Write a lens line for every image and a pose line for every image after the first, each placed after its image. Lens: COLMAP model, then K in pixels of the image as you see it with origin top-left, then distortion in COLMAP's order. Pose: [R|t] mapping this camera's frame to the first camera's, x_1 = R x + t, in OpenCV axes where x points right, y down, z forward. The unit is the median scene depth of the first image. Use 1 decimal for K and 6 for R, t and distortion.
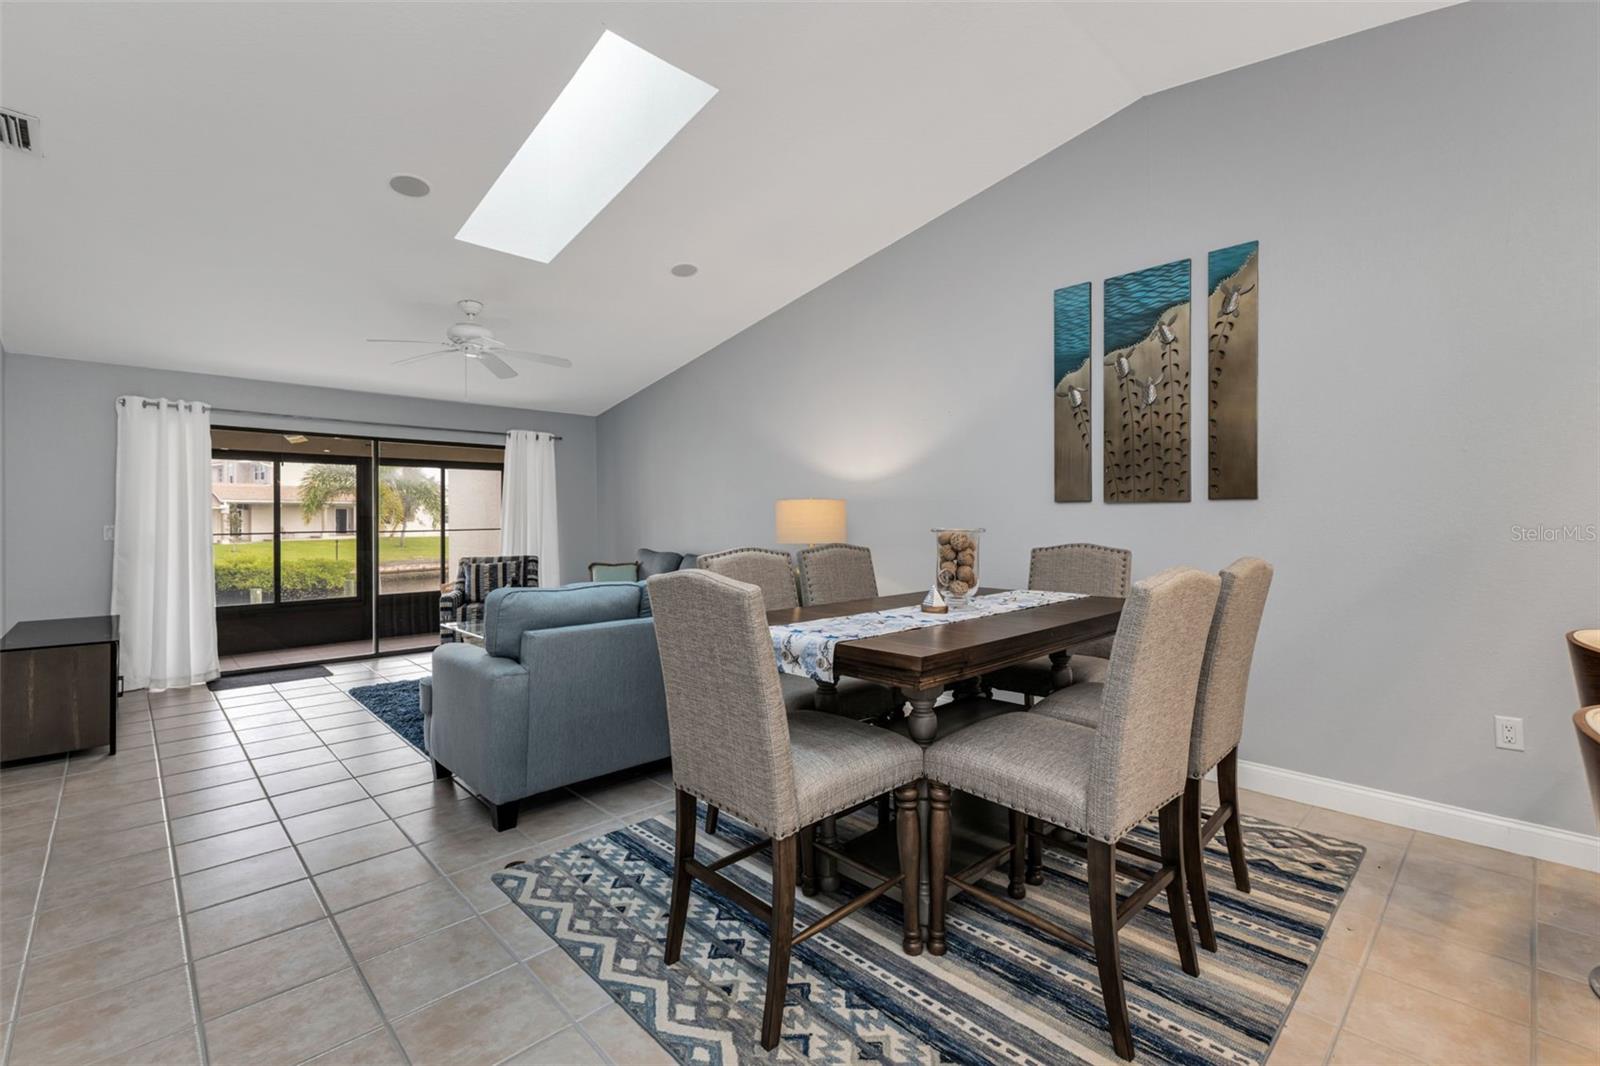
lens RADIAL K [[697.9, 0, 807.3], [0, 697.9, 519.4], [0, 0, 1]] dist [0.001628, -0.001348]
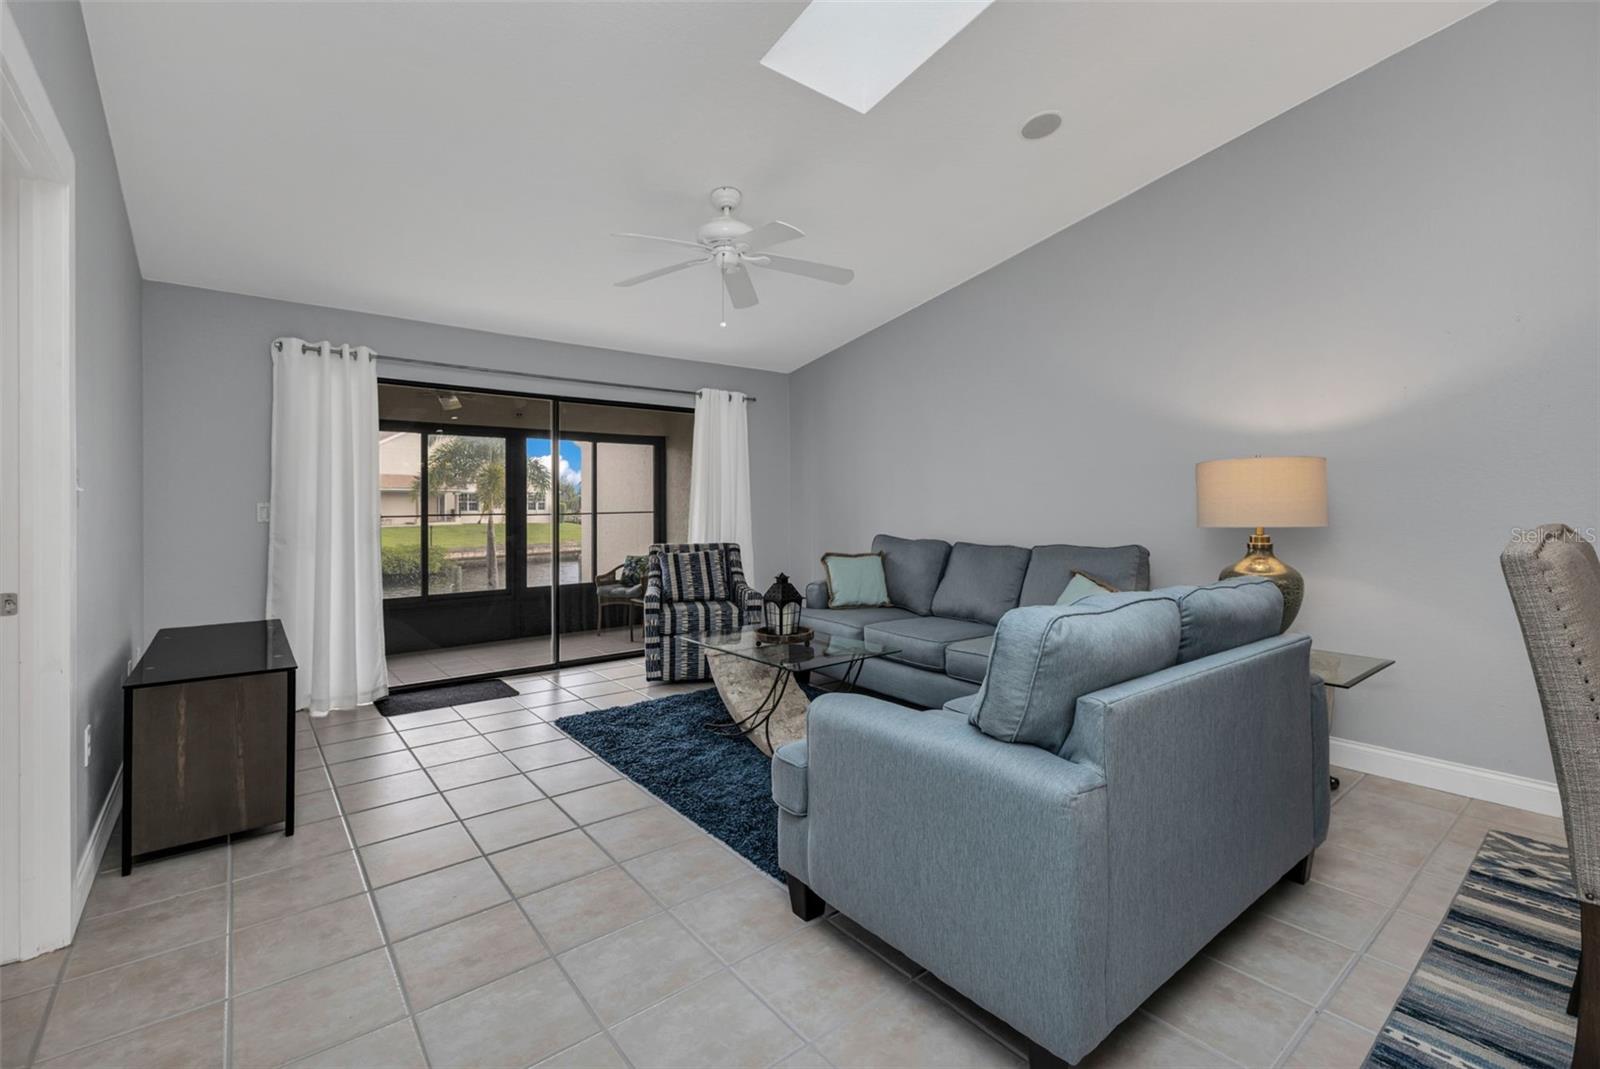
lens RADIAL K [[697.9, 0, 796.0], [0, 697.9, 505.9], [0, 0, 1]] dist [0.001628, -0.001348]
pose [[0.994797, -0.001041, -0.101871, -0.300361], [0.000925, 0.999999, -0.001180, 0.012765], [0.101872, 0.001080, 0.994797, 0.258450]]
